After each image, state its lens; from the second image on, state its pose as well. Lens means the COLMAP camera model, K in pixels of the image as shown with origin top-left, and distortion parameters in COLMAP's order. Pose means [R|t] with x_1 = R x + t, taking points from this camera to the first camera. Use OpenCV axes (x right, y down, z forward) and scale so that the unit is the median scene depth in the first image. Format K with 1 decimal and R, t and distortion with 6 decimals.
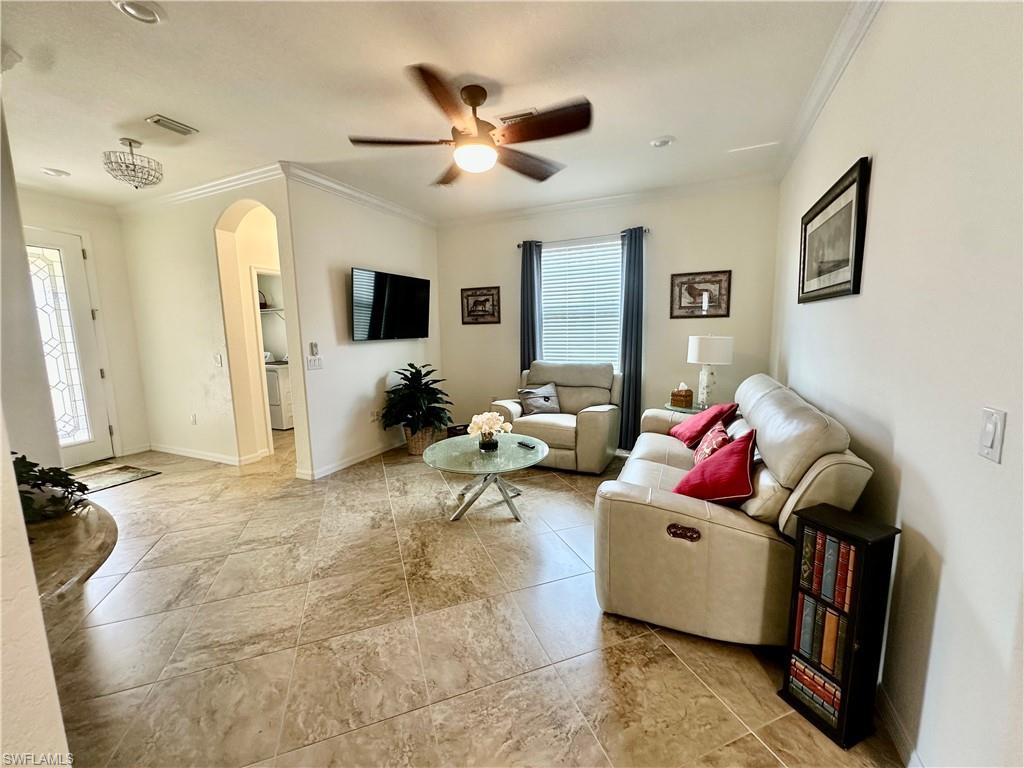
lens RADIAL K [[408.9, 0, 512.8], [0, 408.9, 384.6], [0, 0, 1]] dist [-0.002812, 0.000402]
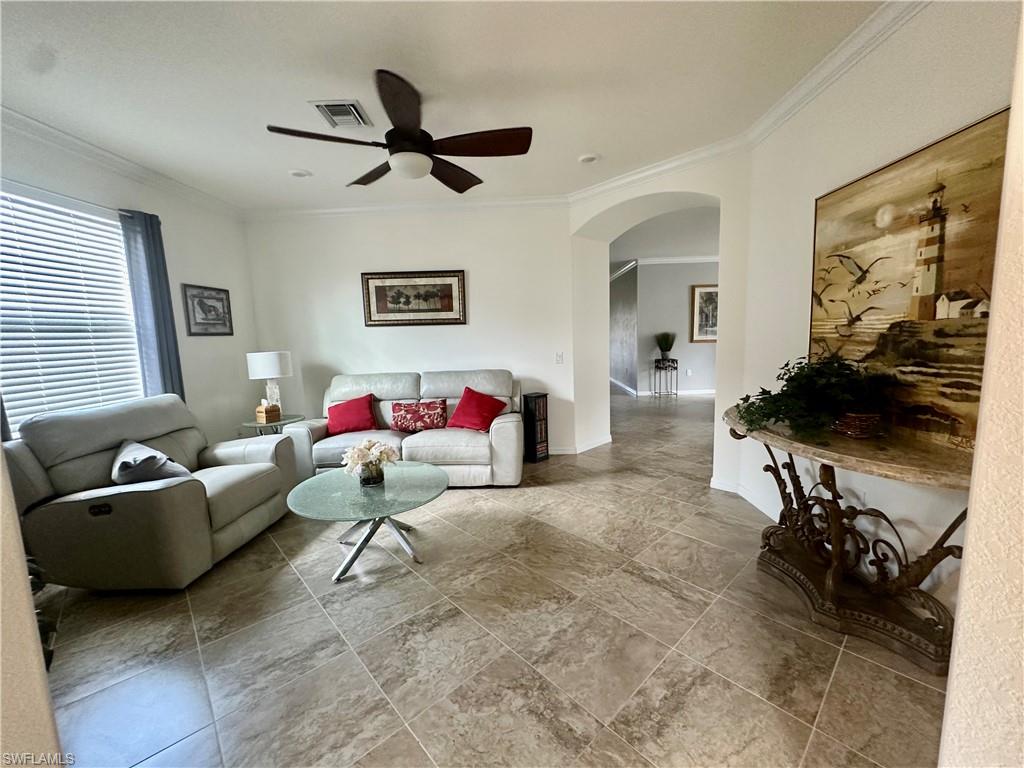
lens RADIAL K [[408.9, 0, 512.8], [0, 408.9, 384.6], [0, 0, 1]] dist [-0.002812, 0.000402]
pose [[-0.373412, -0.088951, 0.923391, -0.685869], [0.162760, 0.973670, 0.159613, -0.093822], [-0.913276, 0.209892, -0.349102, 0.739692]]
